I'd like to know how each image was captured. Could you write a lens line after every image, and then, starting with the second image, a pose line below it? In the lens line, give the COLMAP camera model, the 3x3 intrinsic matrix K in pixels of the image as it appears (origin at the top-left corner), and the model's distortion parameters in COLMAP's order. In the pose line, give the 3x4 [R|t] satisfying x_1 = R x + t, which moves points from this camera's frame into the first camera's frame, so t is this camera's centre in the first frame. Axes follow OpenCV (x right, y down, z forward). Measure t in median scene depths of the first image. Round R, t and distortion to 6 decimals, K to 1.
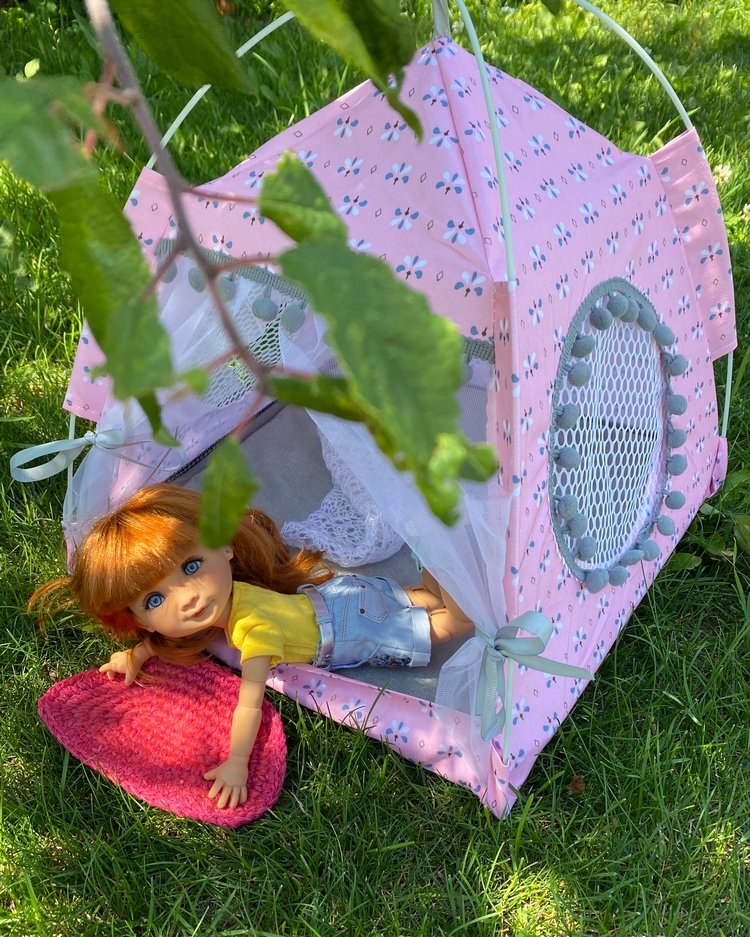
lens RADIAL K [[887.9, 0, 355.6], [0, 887.9, 561.5], [0, 0, 1]] dist [-0.051708, 0.007710]
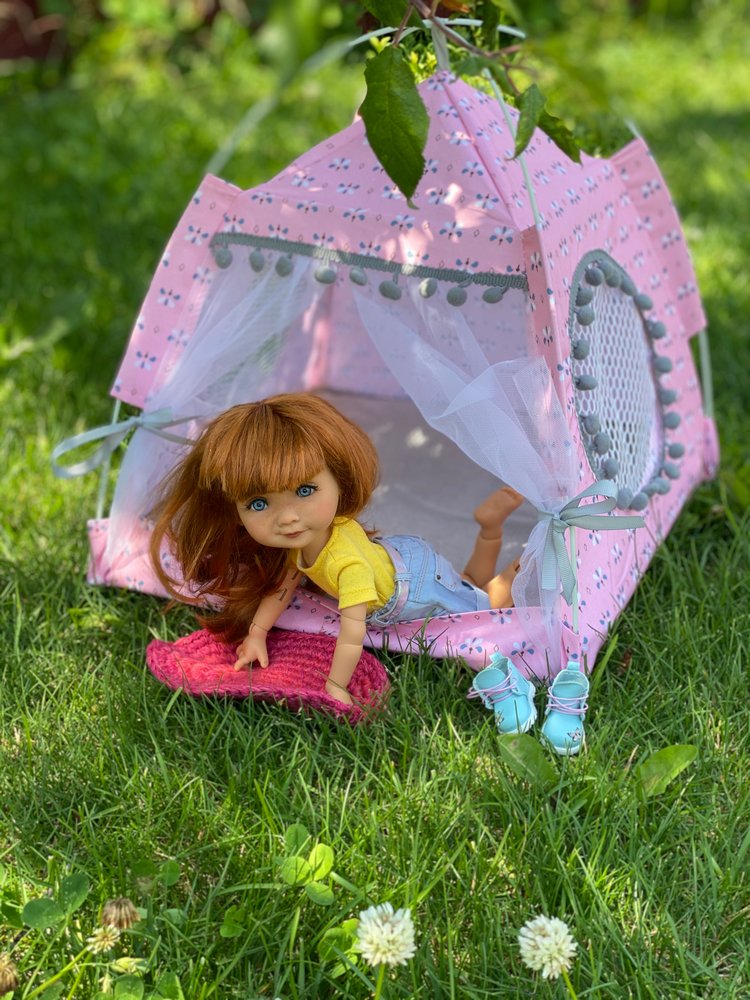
lens RADIAL K [[1503.3, 0, 375.0], [0, 1503.3, 500.0], [0, 0, 1]] dist [0.001077, 0.018684]
pose [[0.981223, -0.065116, 0.181554, -0.413433], [0.116381, 0.950508, -0.288081, 0.577536], [-0.153810, 0.303801, 0.940238, -0.804099]]
